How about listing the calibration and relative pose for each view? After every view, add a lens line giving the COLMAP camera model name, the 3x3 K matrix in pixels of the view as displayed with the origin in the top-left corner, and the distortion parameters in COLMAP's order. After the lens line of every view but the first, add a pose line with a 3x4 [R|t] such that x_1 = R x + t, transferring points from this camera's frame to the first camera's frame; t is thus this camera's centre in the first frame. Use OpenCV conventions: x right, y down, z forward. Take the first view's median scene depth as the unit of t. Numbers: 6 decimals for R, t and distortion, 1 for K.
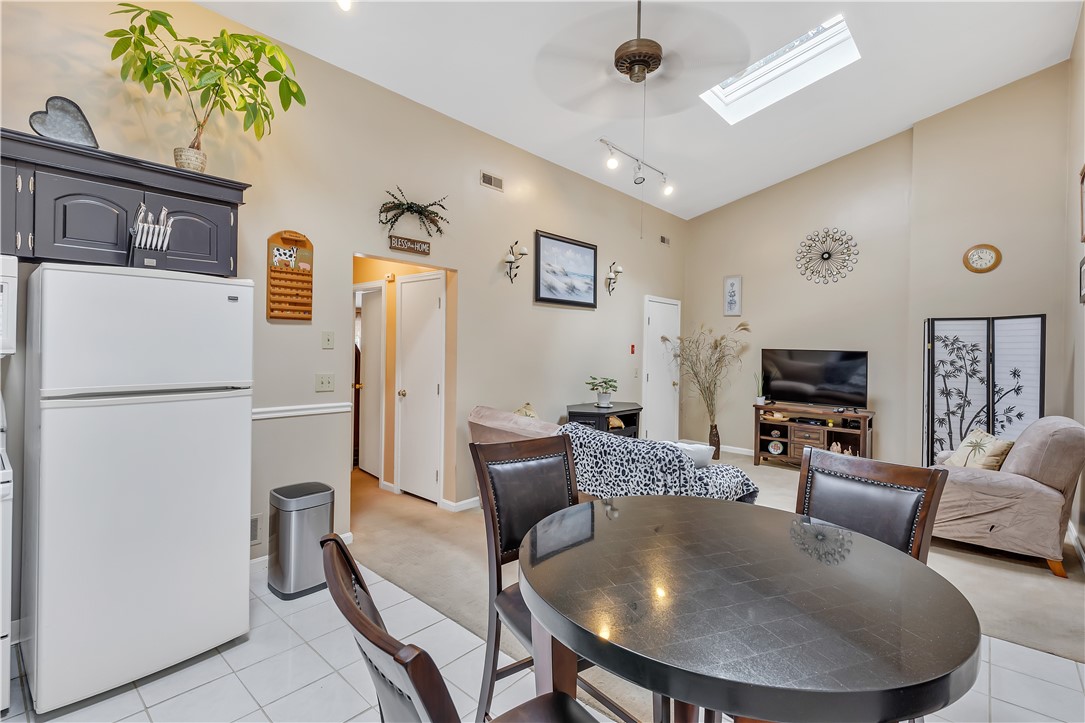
lens RADIAL K [[504.3, 0, 544.4], [0, 504.3, 345.6], [0, 0, 1]] dist [-0.002353, -0.000112]
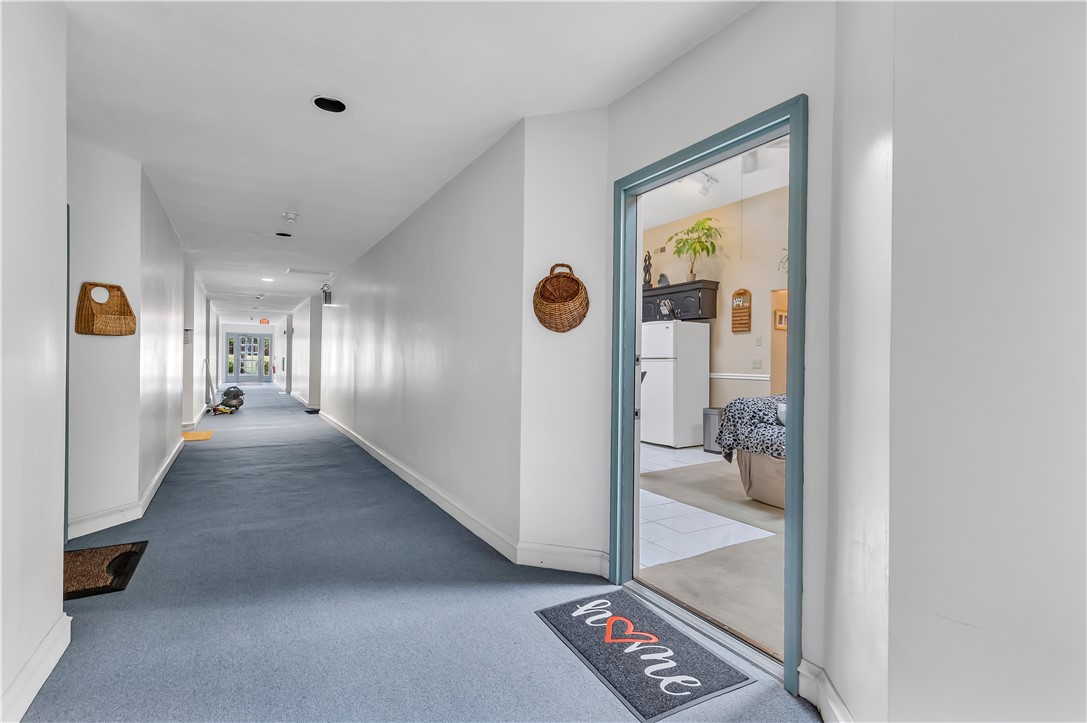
lens RADIAL K [[537.6, 0, 543.5], [0, 537.6, 361.5], [0, 0, 1]] dist [0.000084, -0.000002]
pose [[-0.319361, -0.018205, -0.947458, 1.466410], [-0.014337, 0.999794, -0.014378, 0.091763], [0.947525, 0.008992, -0.319556, 0.736687]]
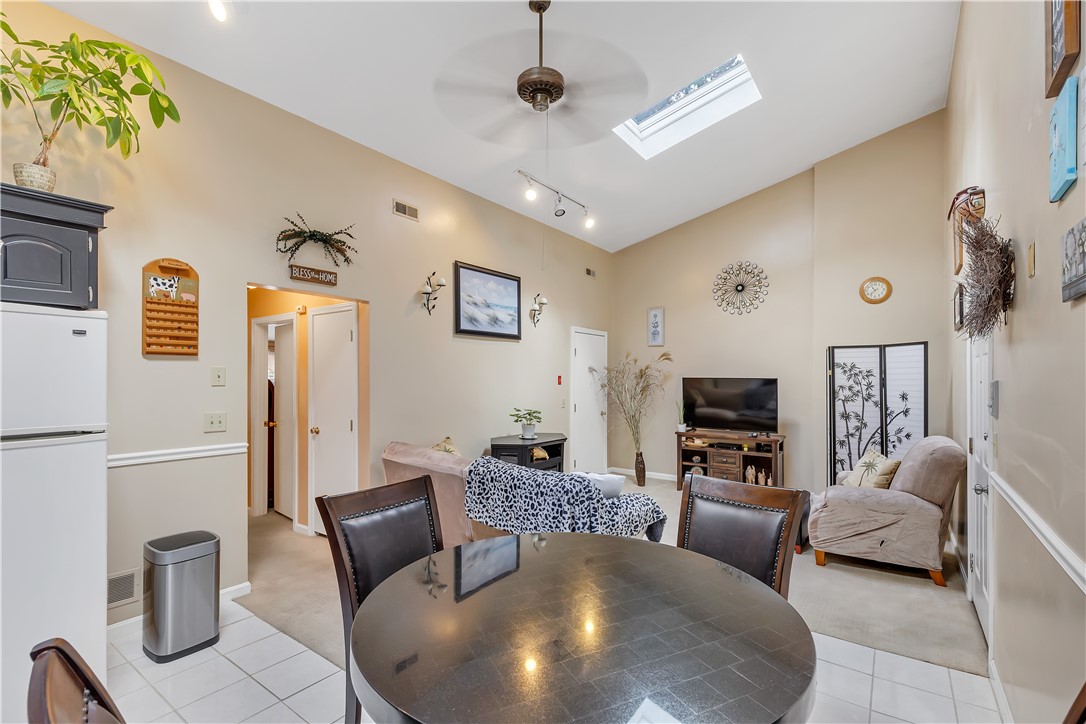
lens RADIAL K [[498.1, 0, 539.1], [0, 498.1, 375.4], [0, 0, 1]] dist [-0.000114, -0.001259]
pose [[0.994644, -0.016448, 0.102047, 0.054859], [0.016804, 0.999855, -0.002631, -0.000721], [-0.101989, 0.004331, 0.994776, 0.021504]]
